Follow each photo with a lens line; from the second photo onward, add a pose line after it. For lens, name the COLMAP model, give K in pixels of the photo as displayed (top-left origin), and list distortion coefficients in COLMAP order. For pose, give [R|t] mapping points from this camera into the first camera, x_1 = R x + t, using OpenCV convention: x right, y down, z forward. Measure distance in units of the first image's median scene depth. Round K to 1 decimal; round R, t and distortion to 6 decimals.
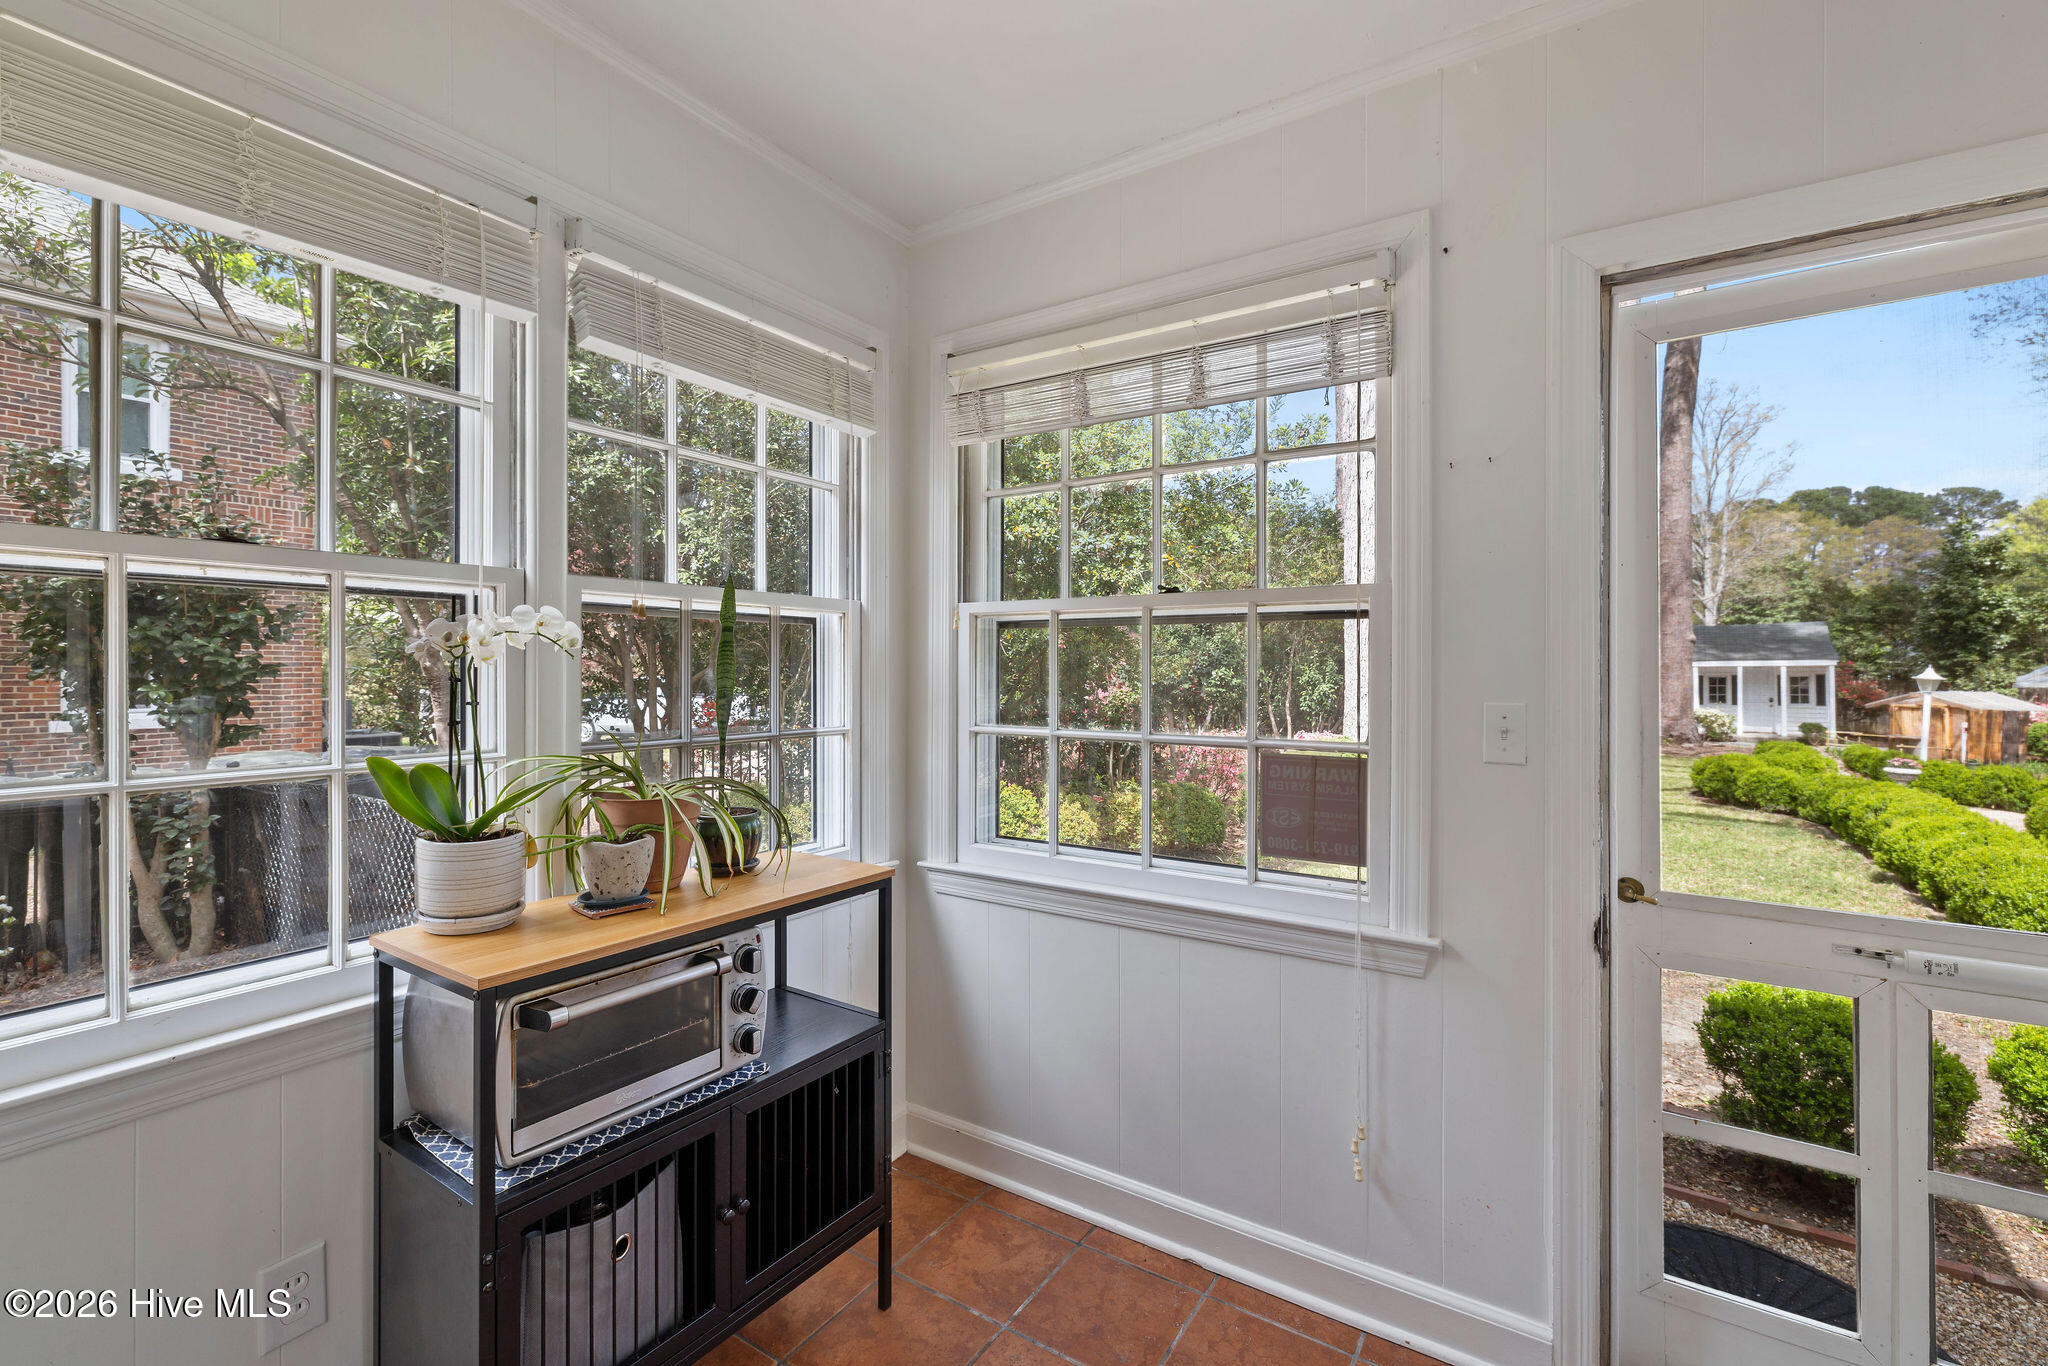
lens RADIAL K [[888.2, 0, 1031.5], [0, 888.2, 668.7], [0, 0, 1]] dist [0.003447, -0.000011]
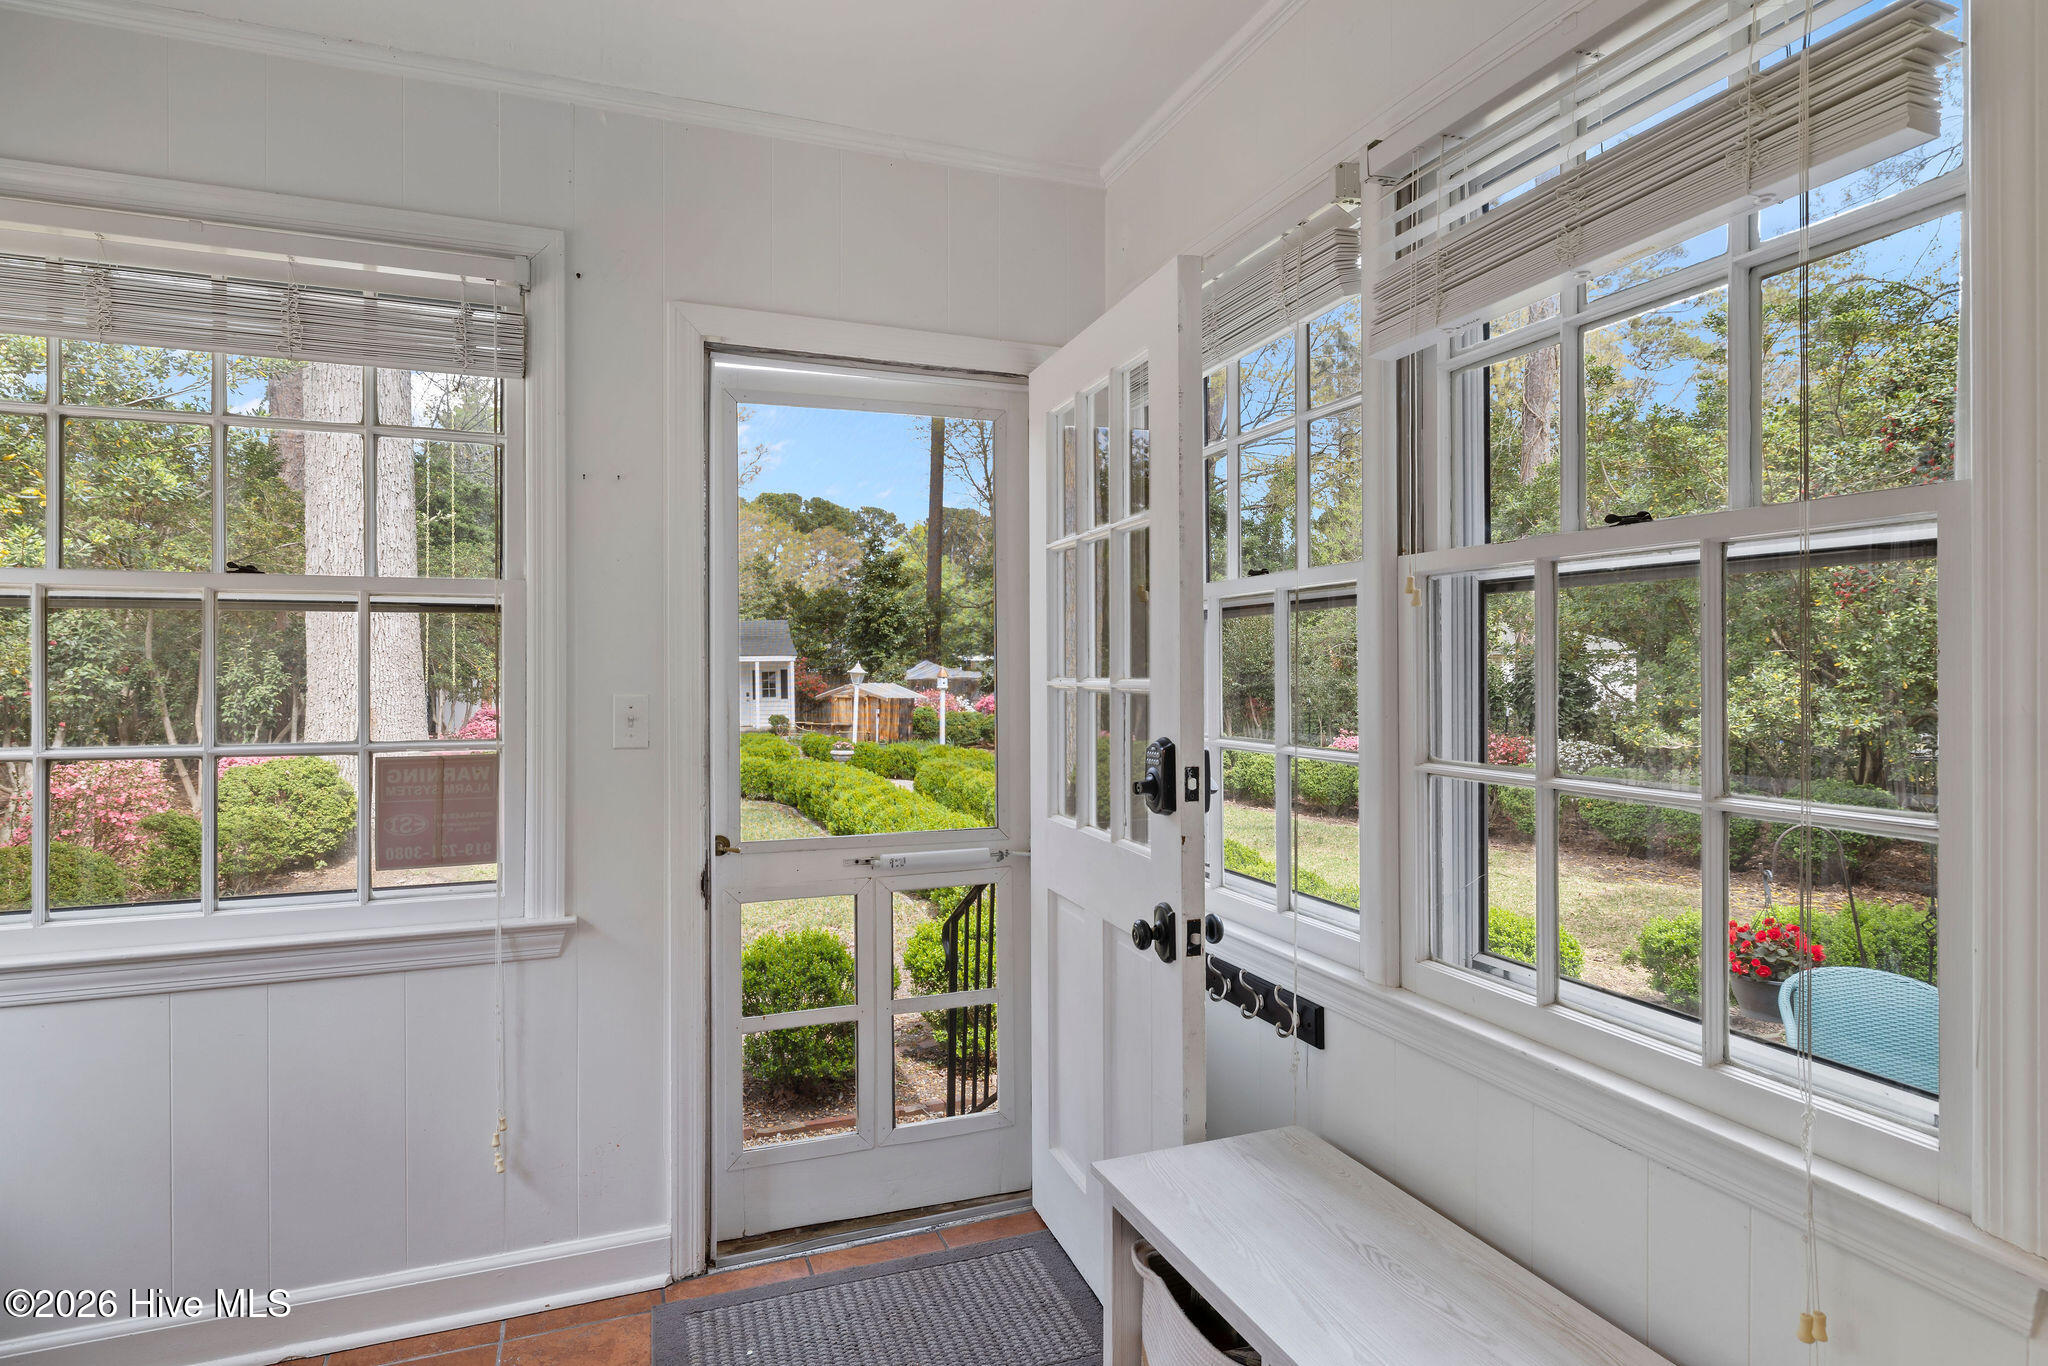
lens RADIAL K [[1114.4, 0, 1023.1], [0, 1114.4, 672.1], [0, 0, 1]] dist [-0.000318, 0.000282]
pose [[0.588259, -0.007127, 0.808641, -0.064682], [0.001655, 0.999970, 0.007608, 0.000000], [-0.808671, -0.003137, 0.588253, -0.047764]]
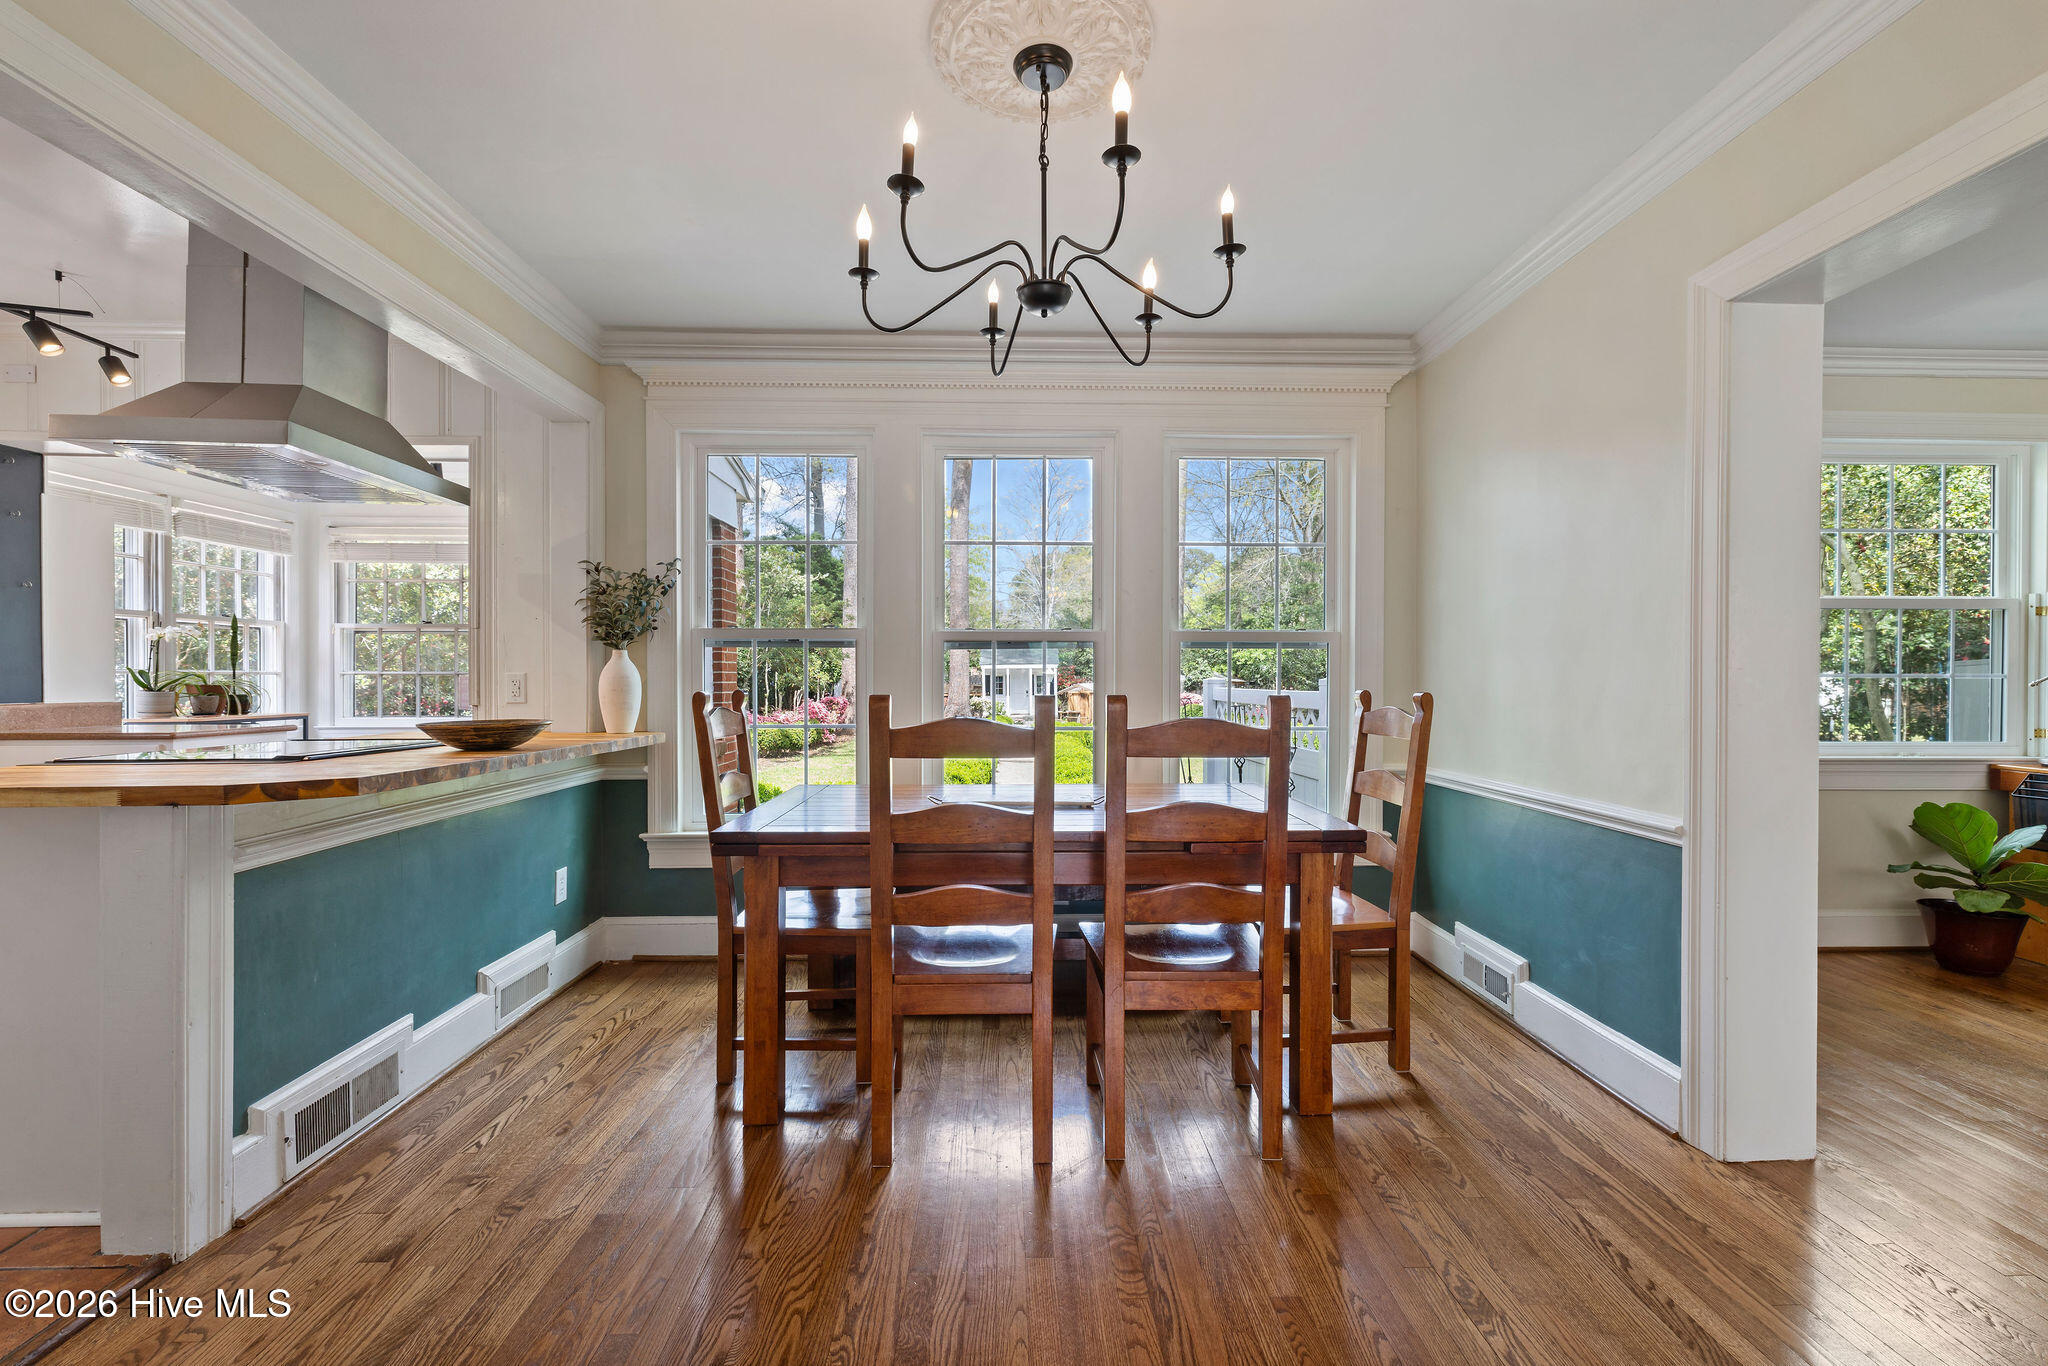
lens RADIAL K [[888.2, 0, 1036.3], [0, 888.2, 676.4], [0, 0, 1]] dist [0.003447, -0.000011]
pose [[0.828630, -0.005763, 0.559766, 0.044895], [0.004595, 0.999983, 0.003493, 0.022749], [-0.559777, -0.000322, 0.828643, -0.646430]]
